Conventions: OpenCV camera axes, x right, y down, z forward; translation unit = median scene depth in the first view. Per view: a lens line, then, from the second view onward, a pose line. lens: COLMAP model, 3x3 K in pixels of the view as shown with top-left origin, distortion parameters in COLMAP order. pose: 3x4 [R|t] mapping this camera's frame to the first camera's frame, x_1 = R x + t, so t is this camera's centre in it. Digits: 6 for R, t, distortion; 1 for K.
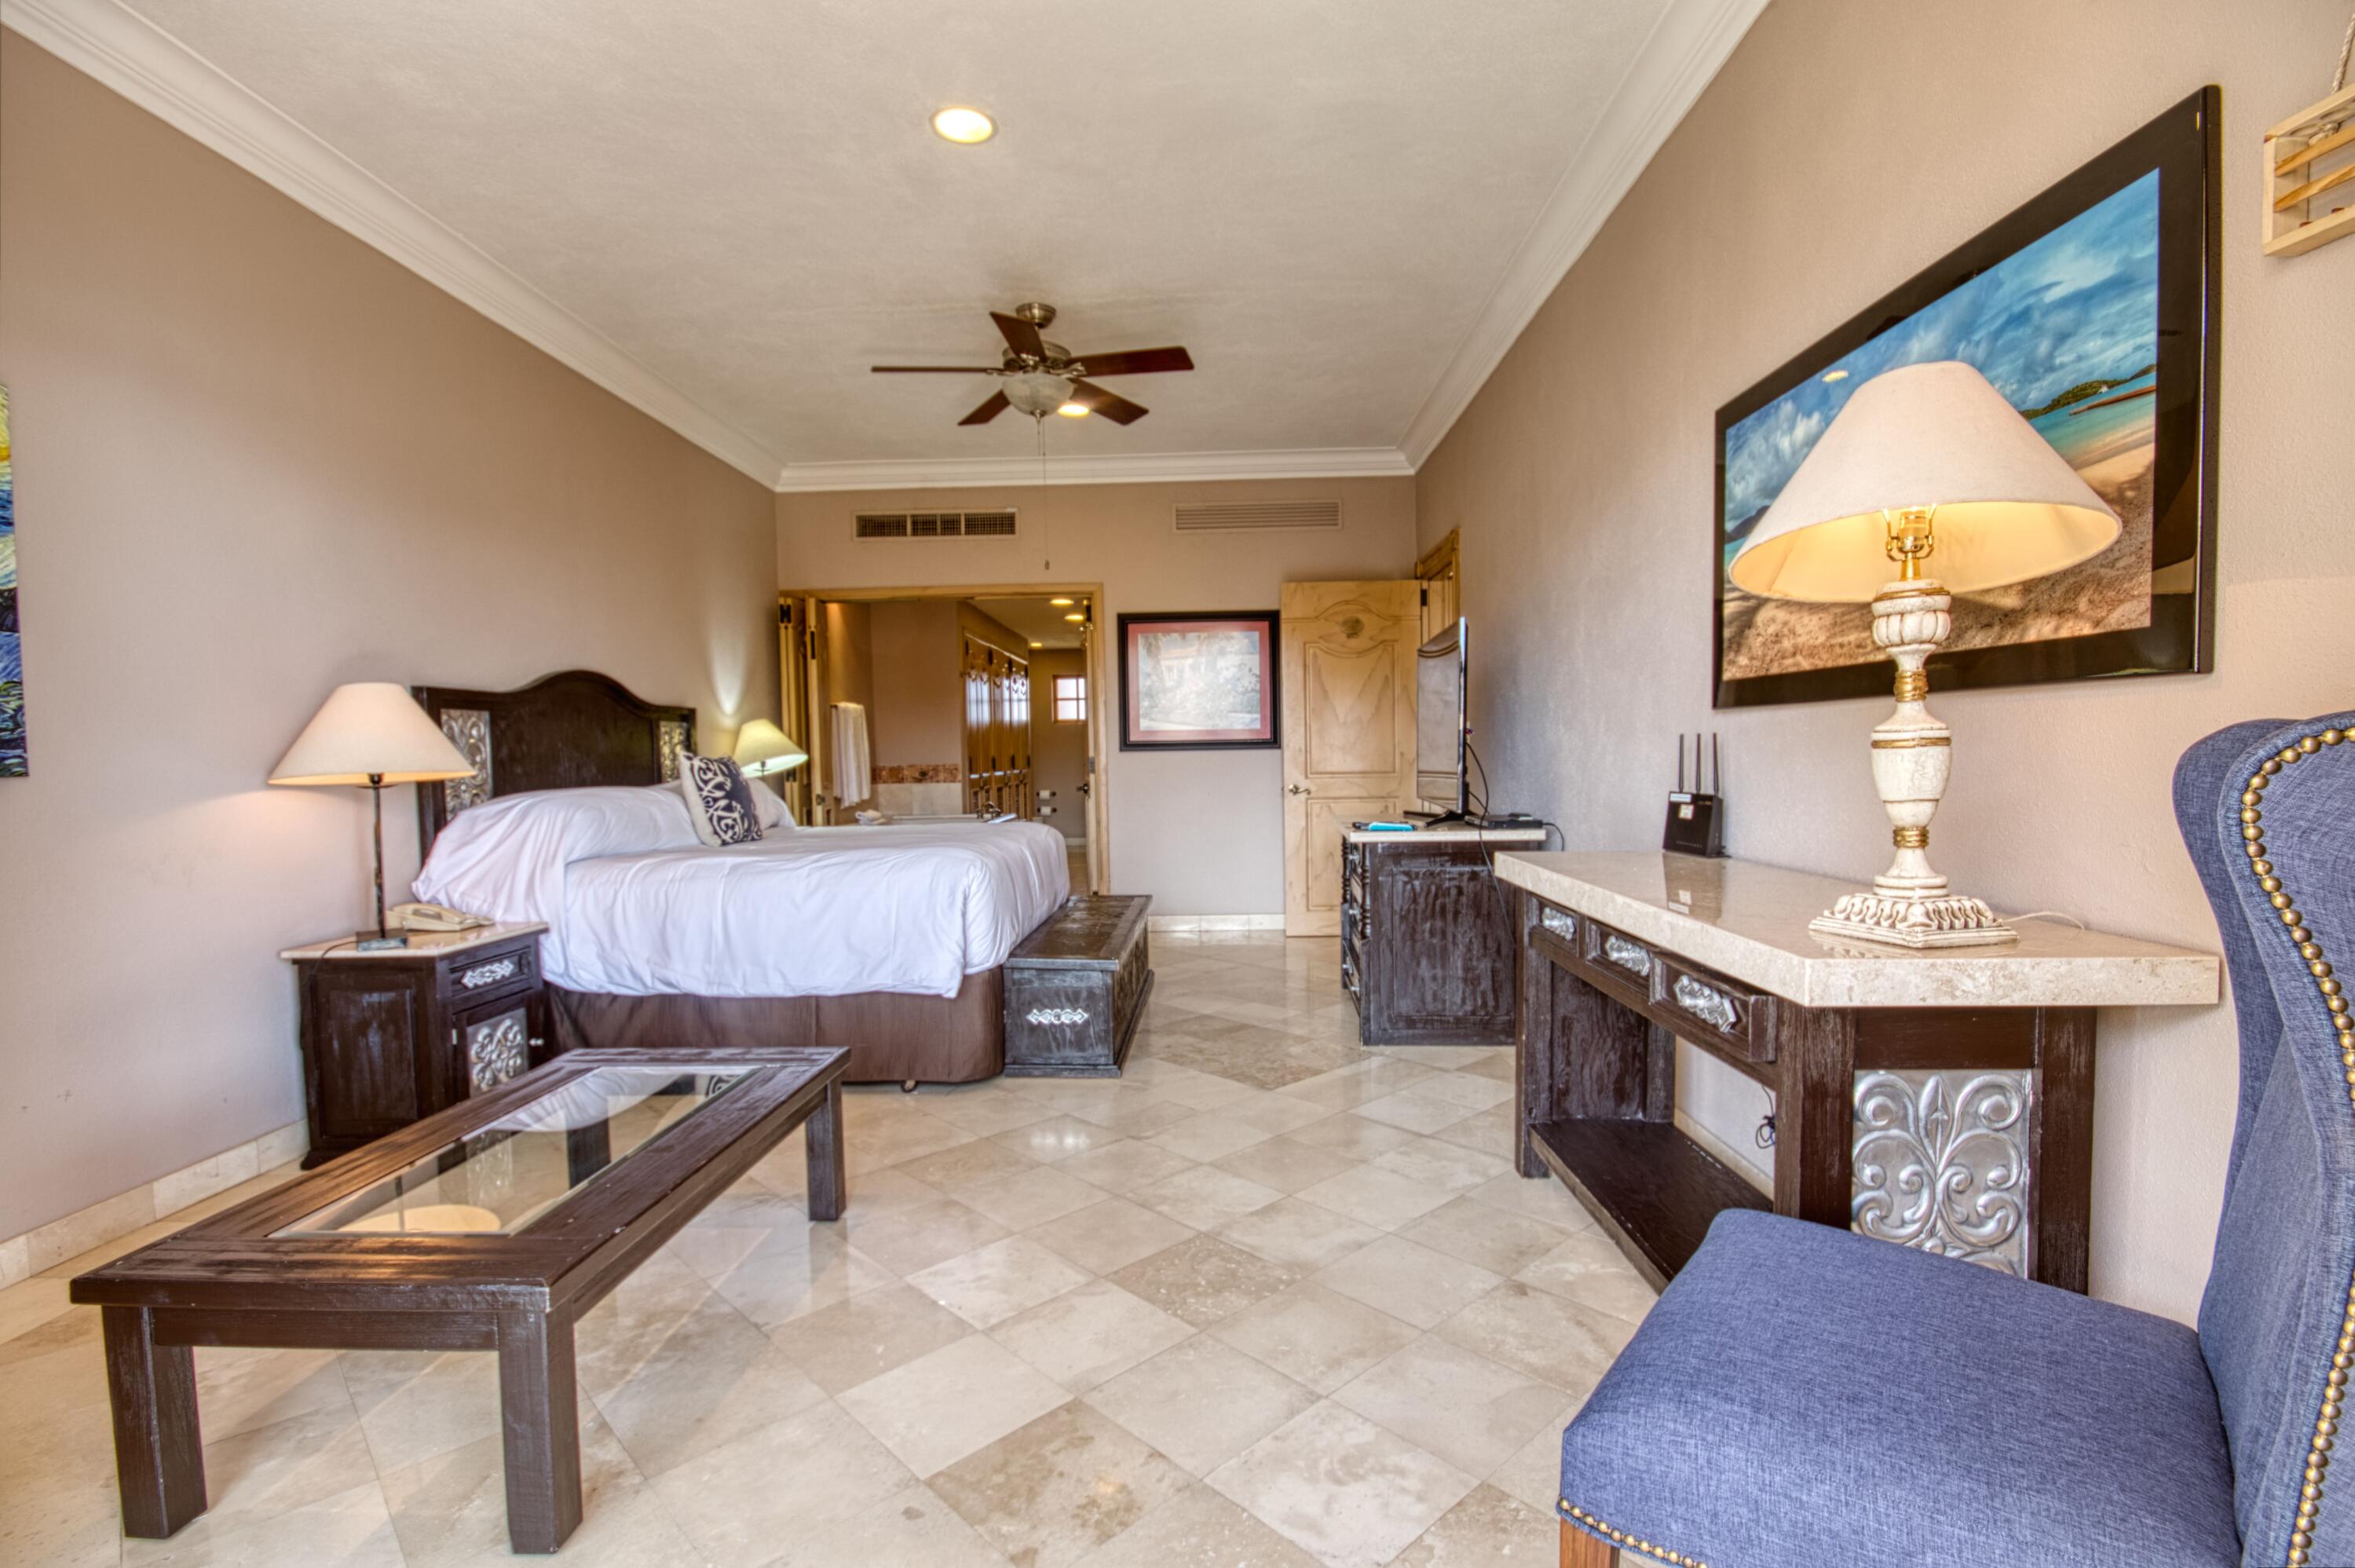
lens RADIAL K [[1088.7, 0, 1171.1], [0, 1088.7, 813.0], [0, 0, 1]] dist [0.005843, -0.005049]
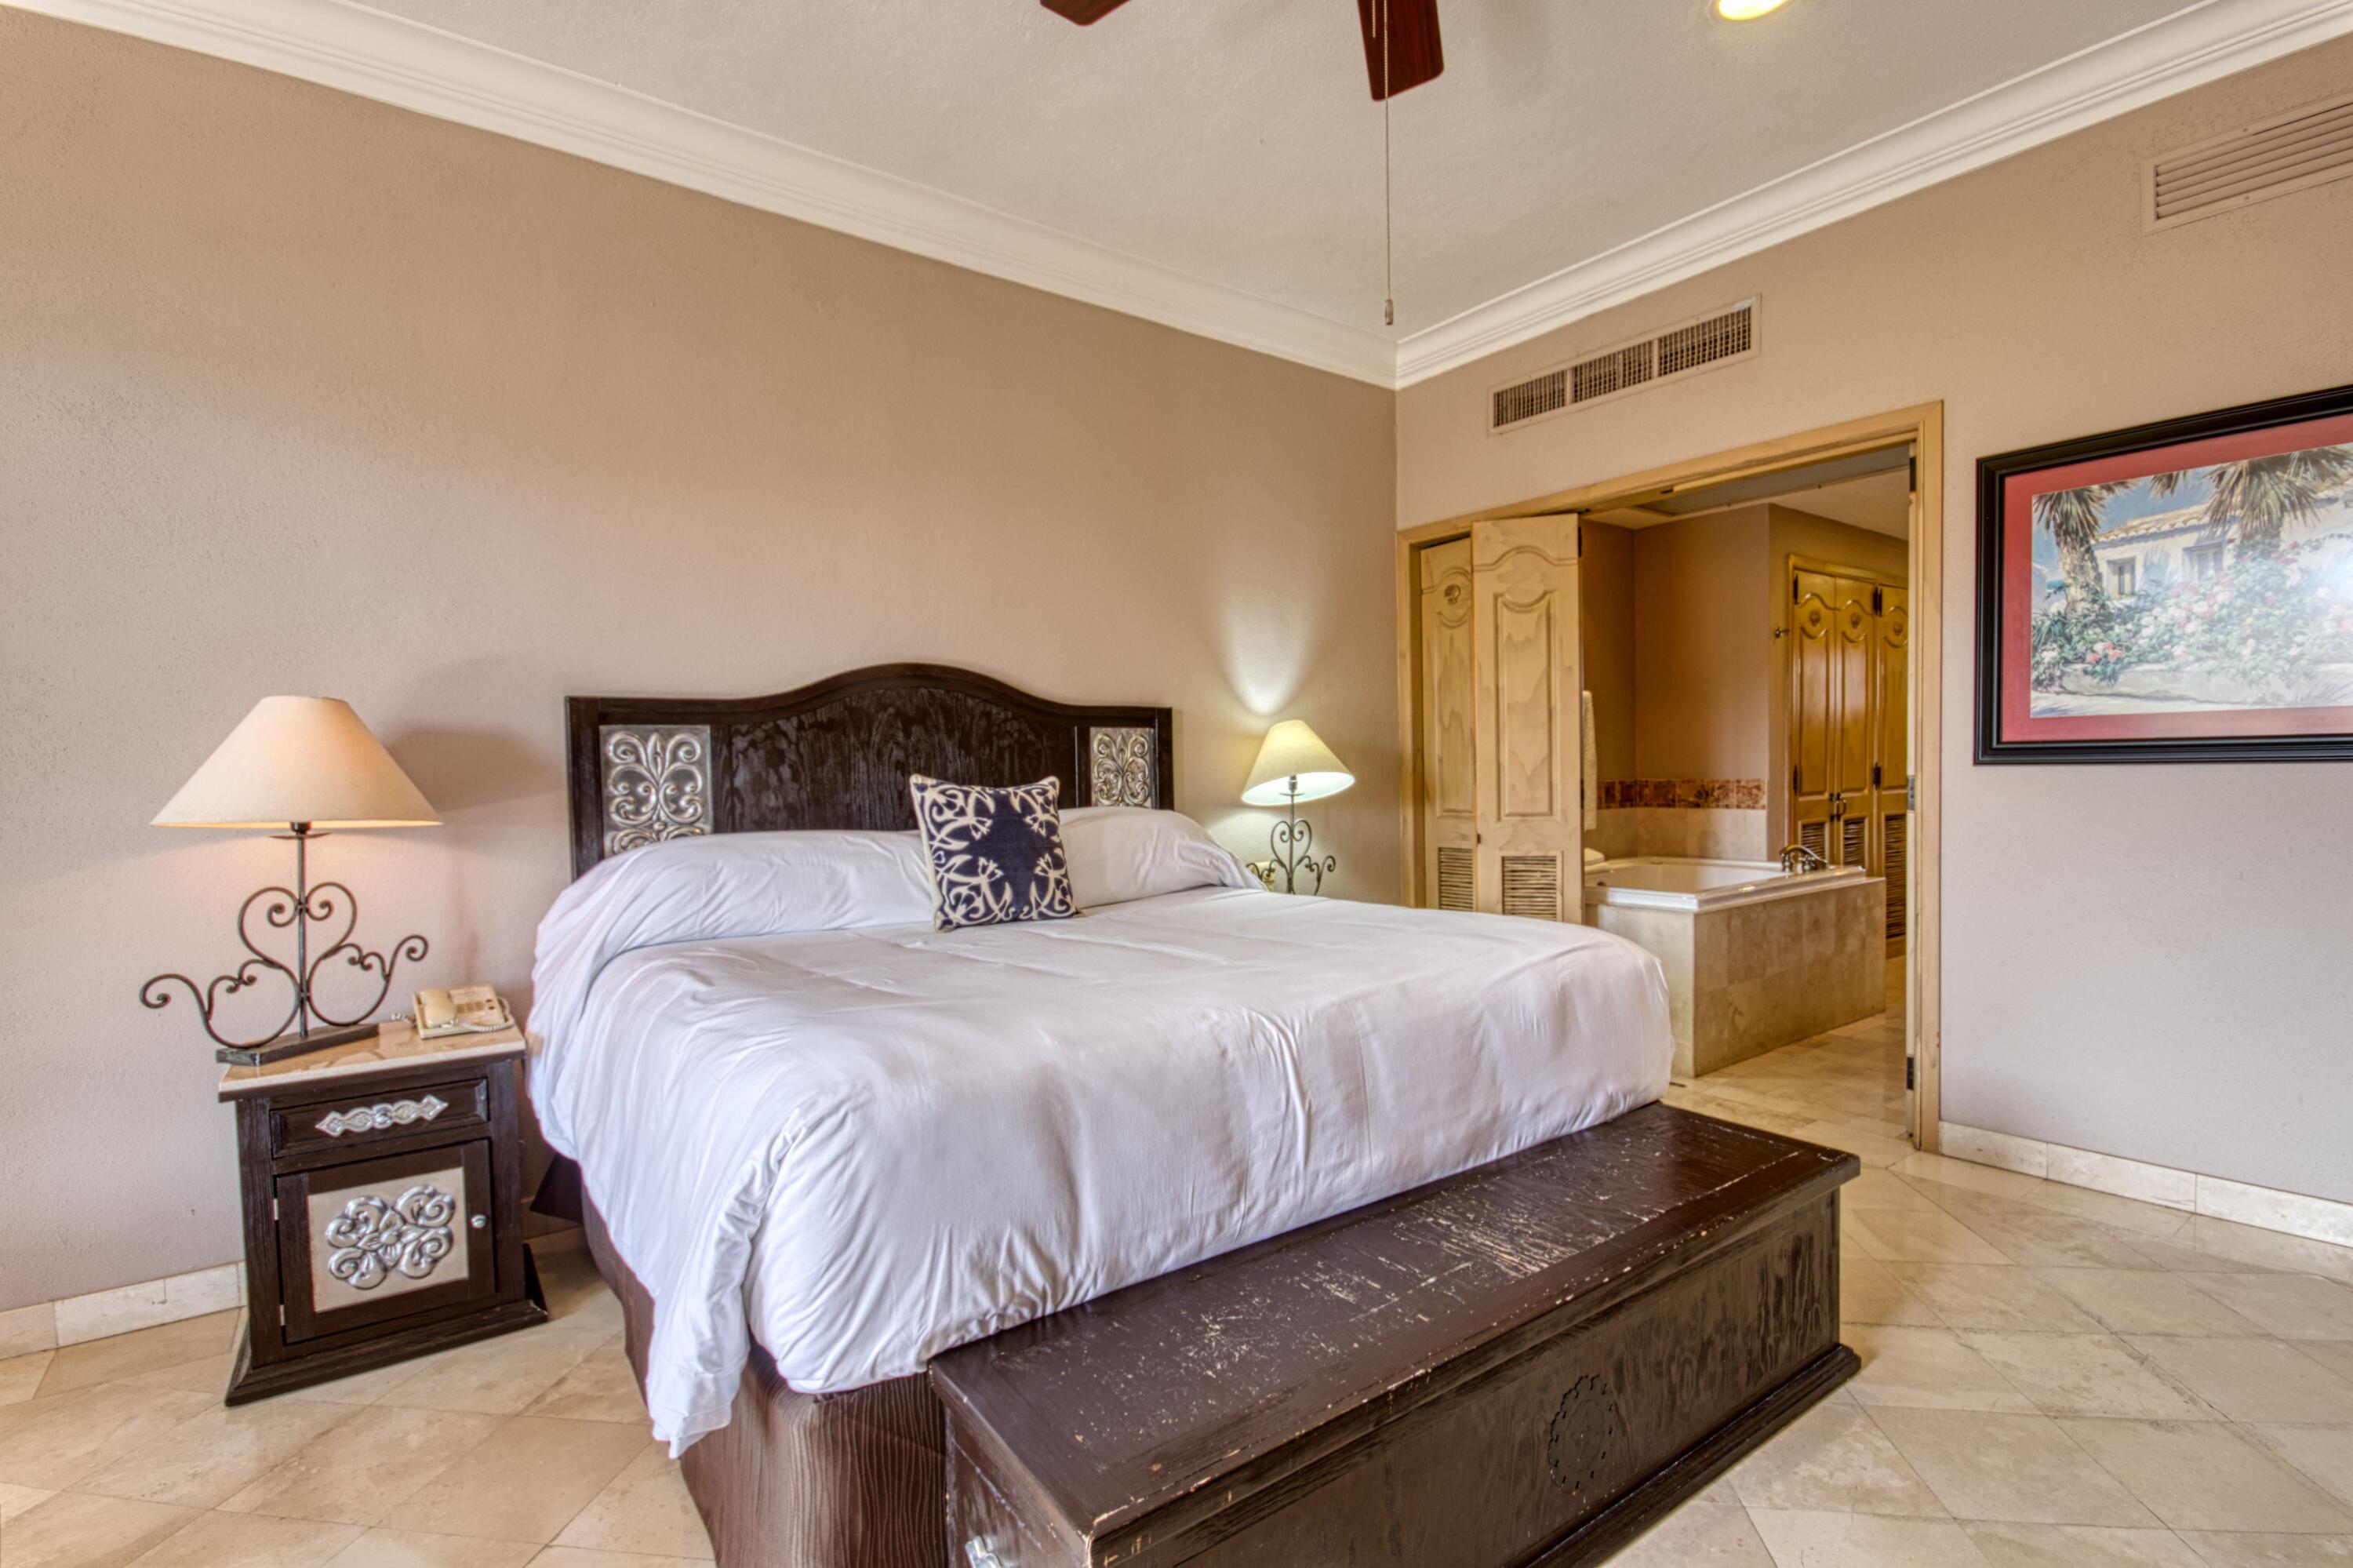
lens RADIAL K [[1087.9, 0, 1170.1], [0, 1087.9, 813.0], [0, 0, 1]] dist [0.005843, -0.005049]
pose [[0.623700, 0.036275, -0.780821, 0.136884], [-0.033799, 0.999240, 0.019425, -0.047268], [0.780933, 0.014276, 0.624452, 0.633628]]
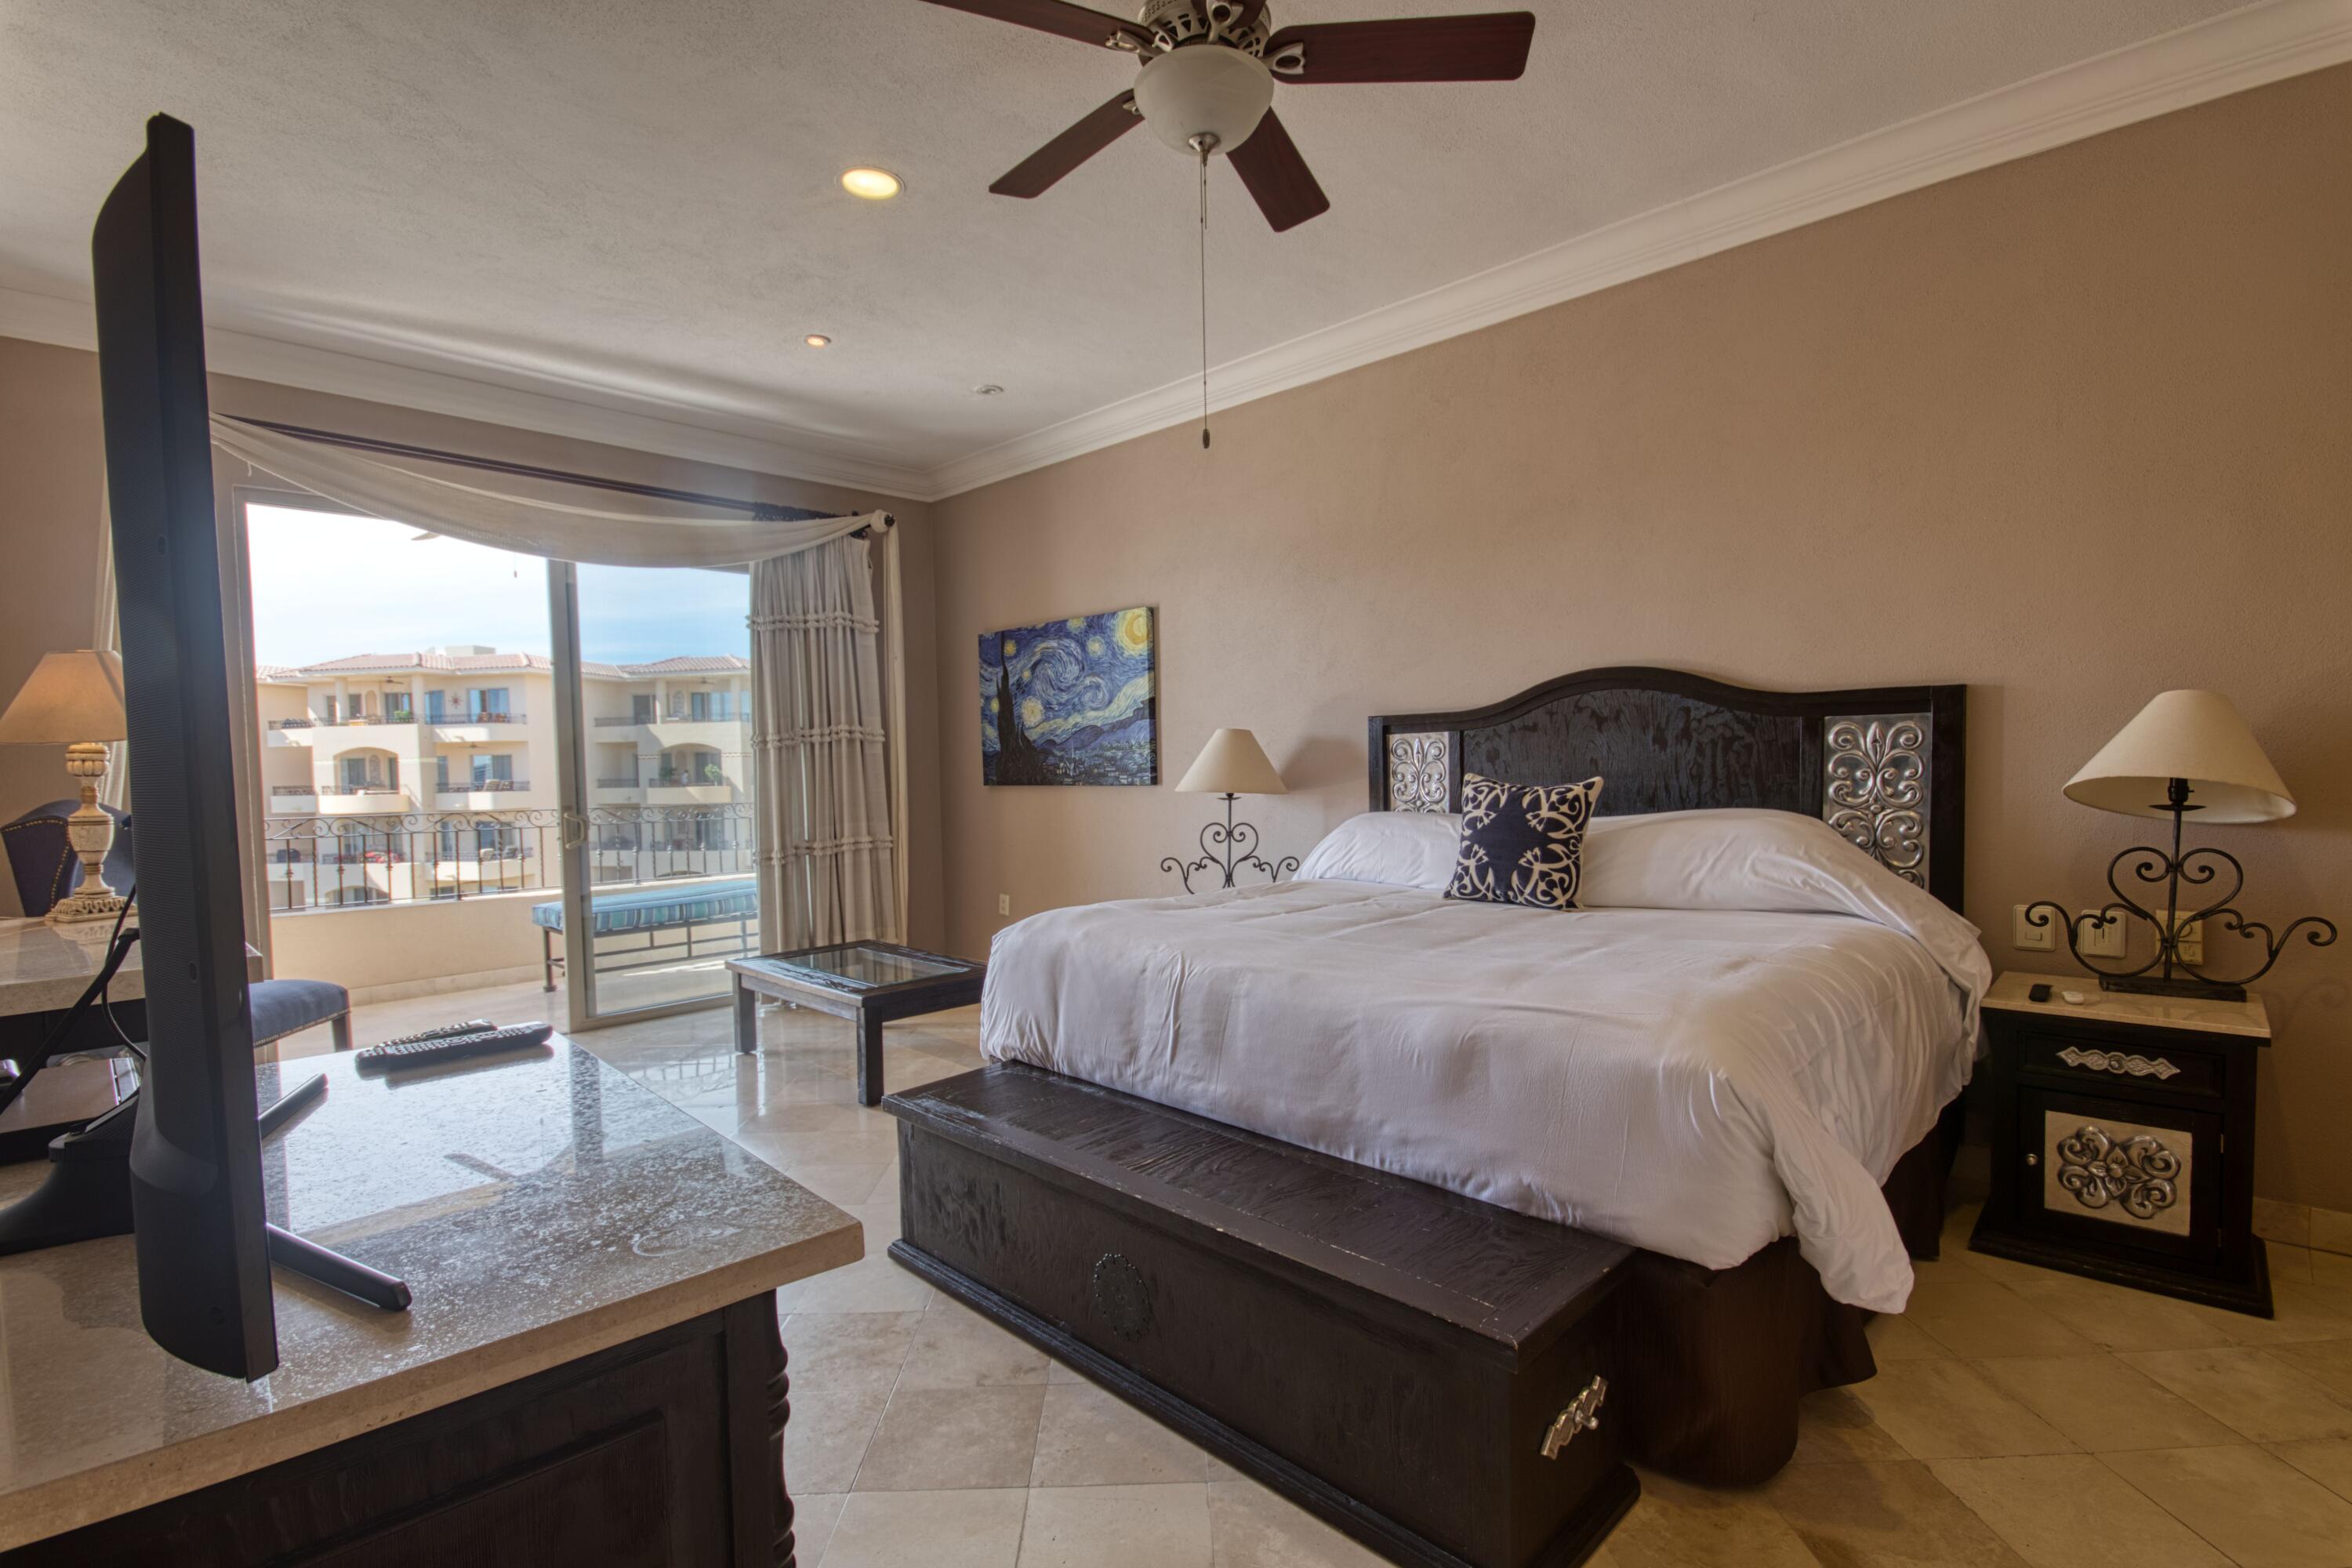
lens RADIAL K [[1087.4, 0, 1169.6], [0, 1087.4, 813.0], [0, 0, 1]] dist [0.005843, -0.005049]
pose [[-0.671688, 0.067196, -0.737780, 0.258748], [-0.007418, 0.995218, 0.097397, -0.093470], [0.740797, 0.070893, -0.667978, 1.220145]]
